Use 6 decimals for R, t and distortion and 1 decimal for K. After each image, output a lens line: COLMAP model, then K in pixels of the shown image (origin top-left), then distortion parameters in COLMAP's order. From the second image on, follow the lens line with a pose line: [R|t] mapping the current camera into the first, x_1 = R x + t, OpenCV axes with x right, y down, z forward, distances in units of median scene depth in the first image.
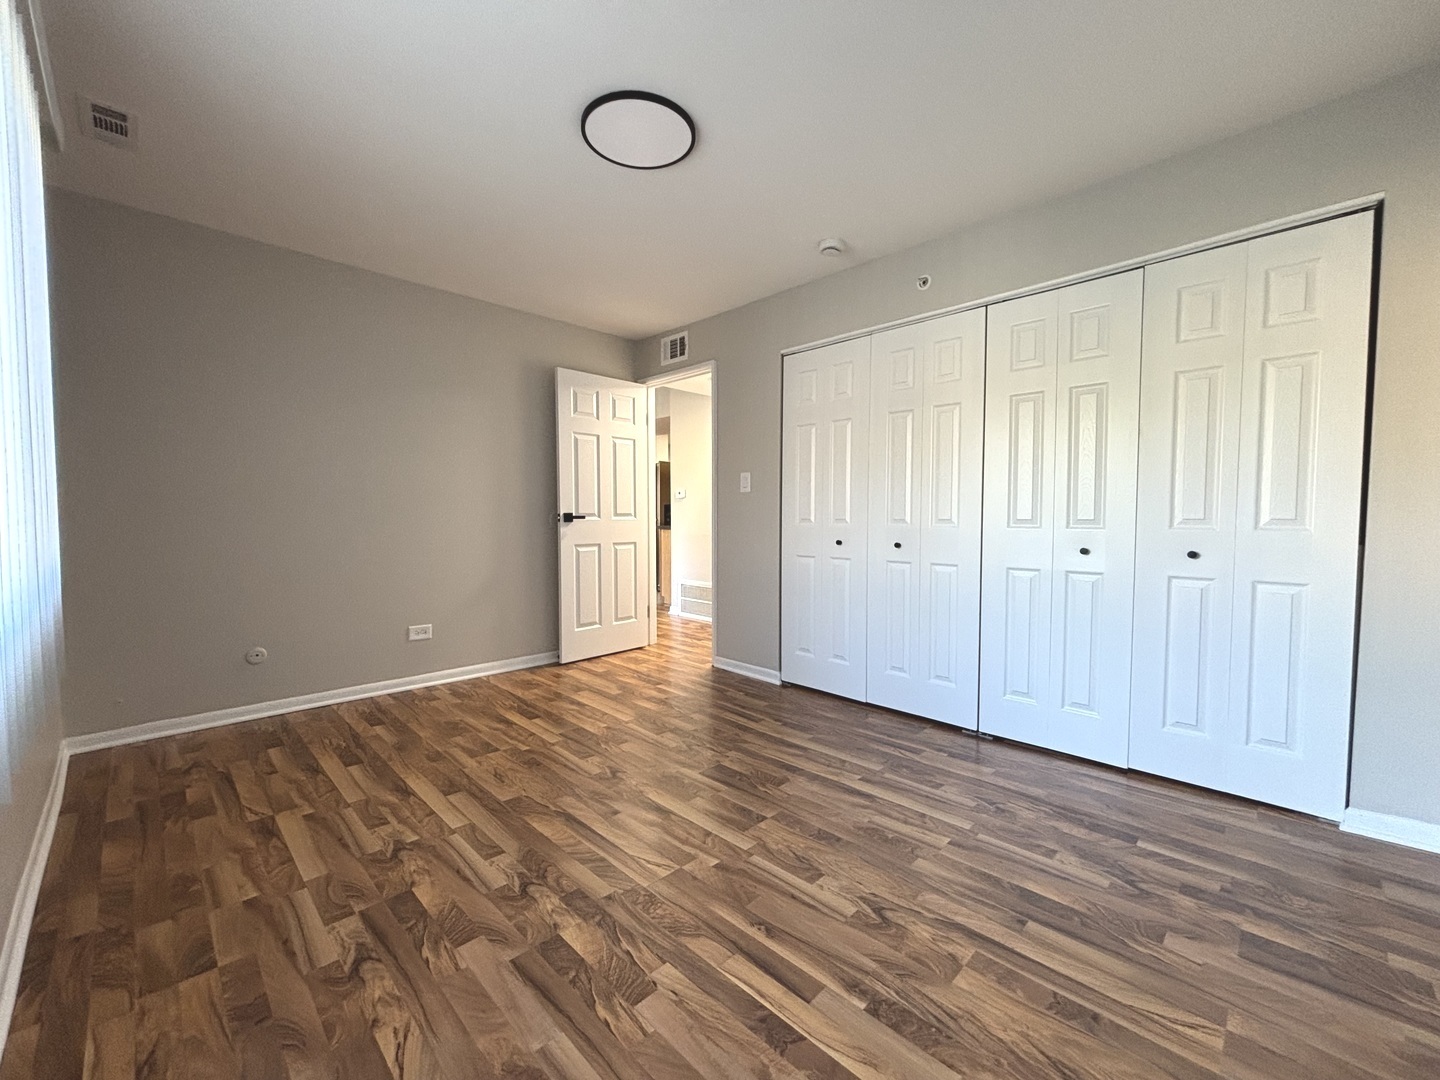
lens RADIAL K [[584.0, 0, 719.1], [0, 584.0, 531.8], [0, 0, 1]] dist [0.007105, -0.000668]
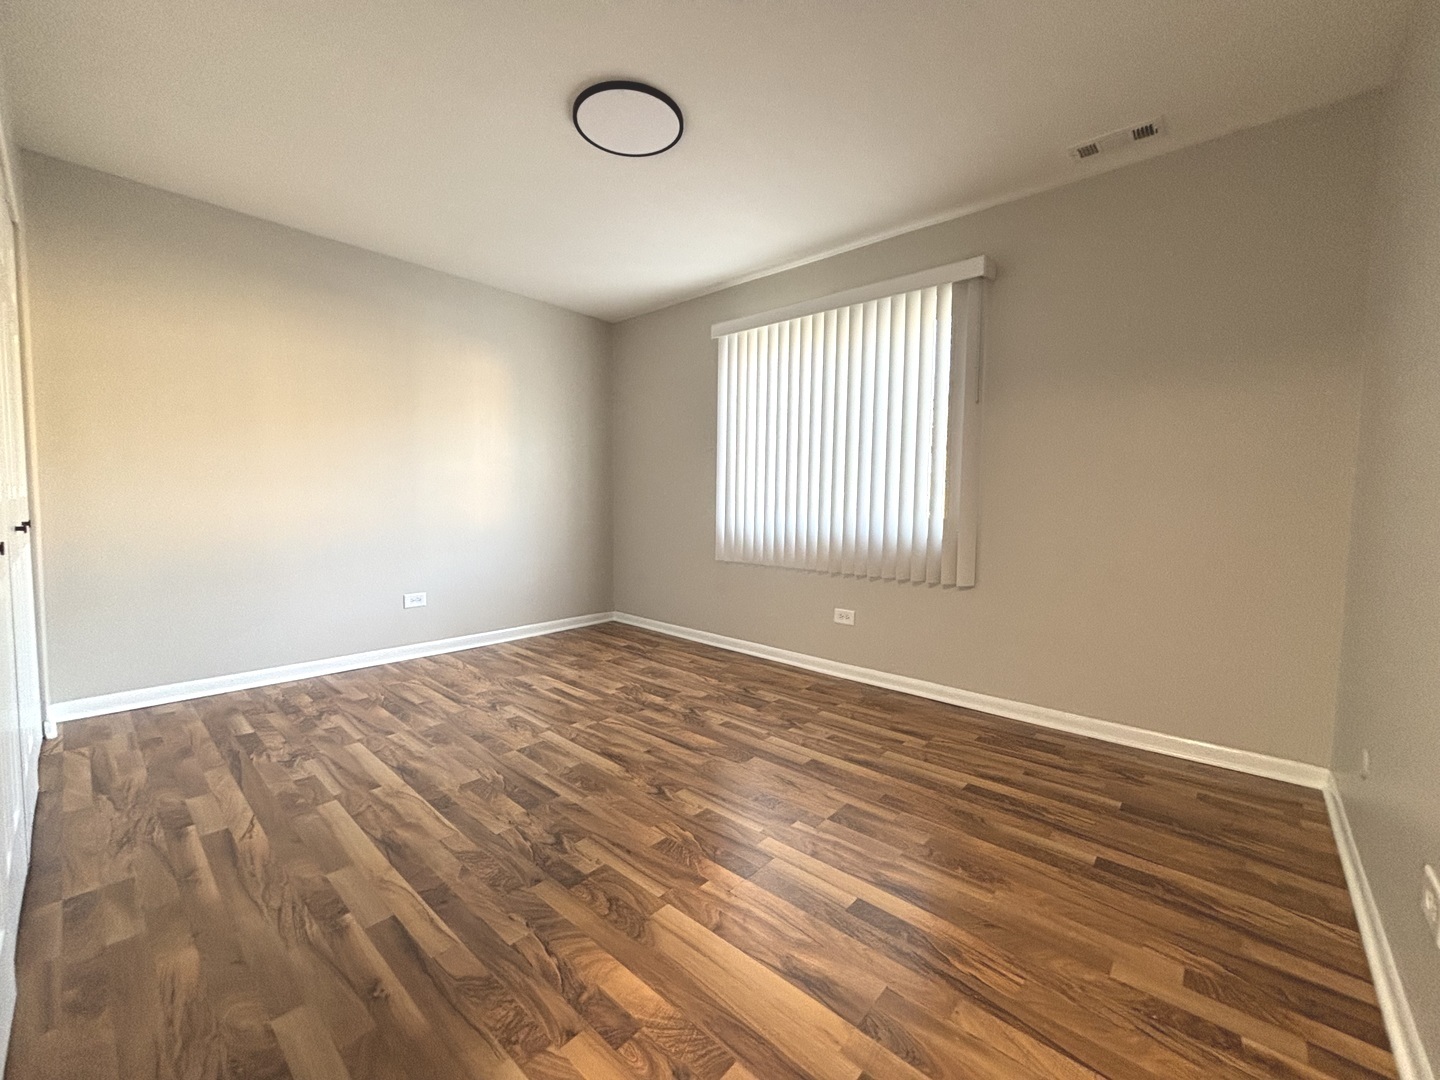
lens RADIAL K [[584.0, 0, 719.8], [0, 584.0, 544.5], [0, 0, 1]] dist [0.007105, -0.000668]
pose [[-0.998454, -0.008795, -0.054881, -0.280642], [-0.014524, 0.994377, 0.104893, -0.050782], [0.053650, 0.105528, -0.992968, 2.368038]]
